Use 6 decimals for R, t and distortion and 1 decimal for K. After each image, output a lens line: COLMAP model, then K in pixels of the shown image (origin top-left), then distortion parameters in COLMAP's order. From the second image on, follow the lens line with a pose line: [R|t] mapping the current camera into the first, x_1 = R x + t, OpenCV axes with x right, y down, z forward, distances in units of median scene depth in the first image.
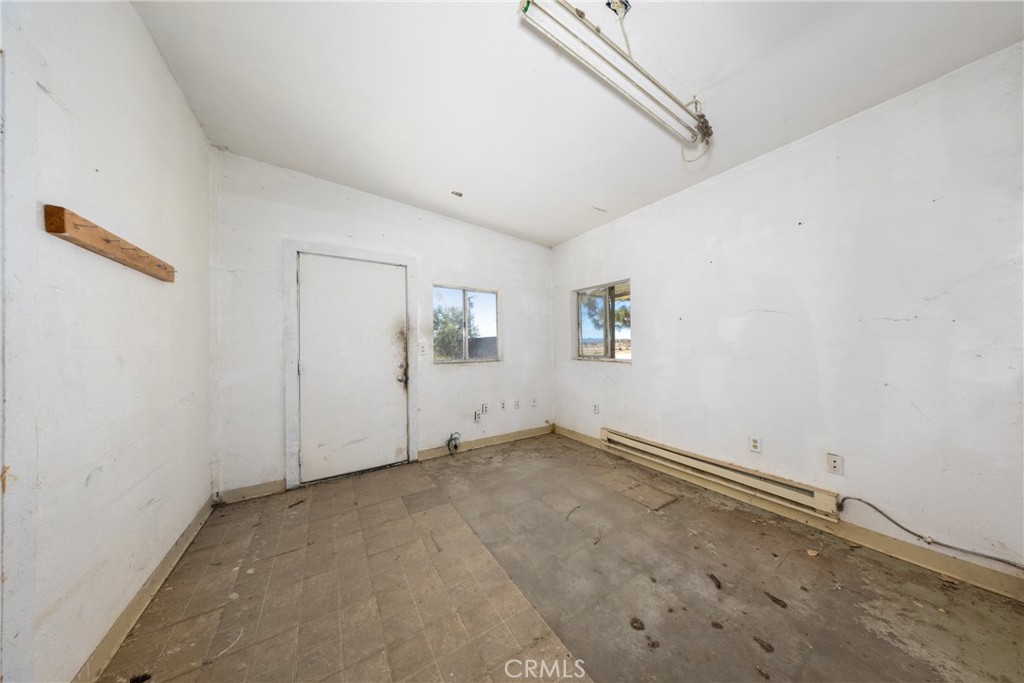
lens RADIAL K [[300.5, 0, 512.0], [0, 300.5, 341.5], [0, 0, 1]] dist [-0.000494, 0.000003]
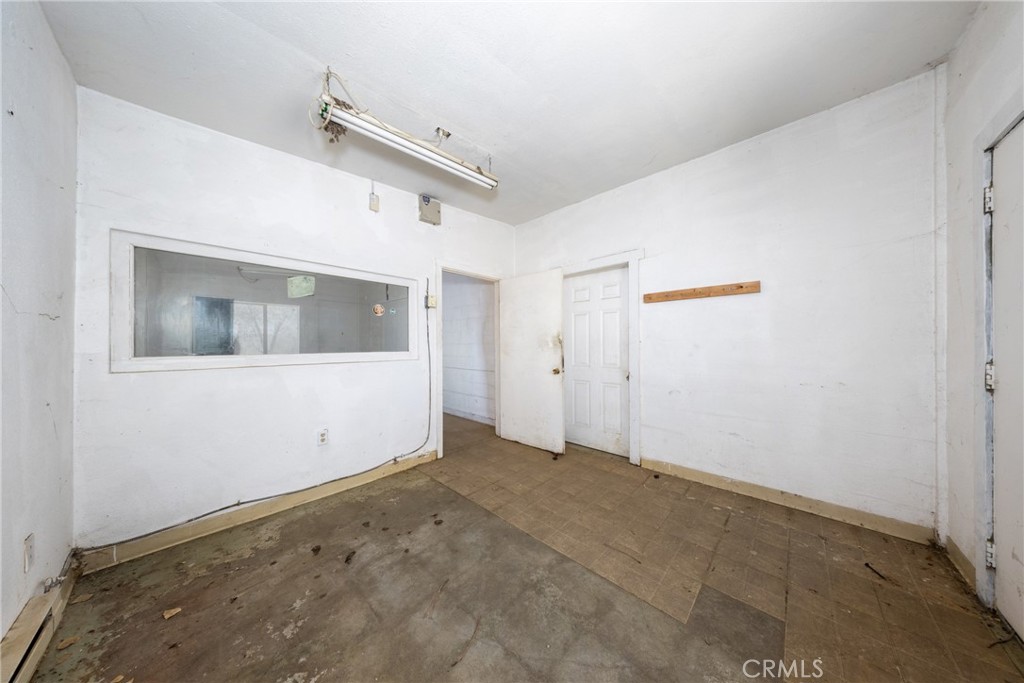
lens RADIAL K [[300.5, 0, 512.0], [0, 300.5, 341.5], [0, 0, 1]] dist [-0.000494, 0.000003]
pose [[-0.967985, 0.016224, -0.250483, 0.331420], [0.019639, 0.999745, -0.011140, 0.019044], [0.250239, -0.015702, -0.968057, 2.057914]]
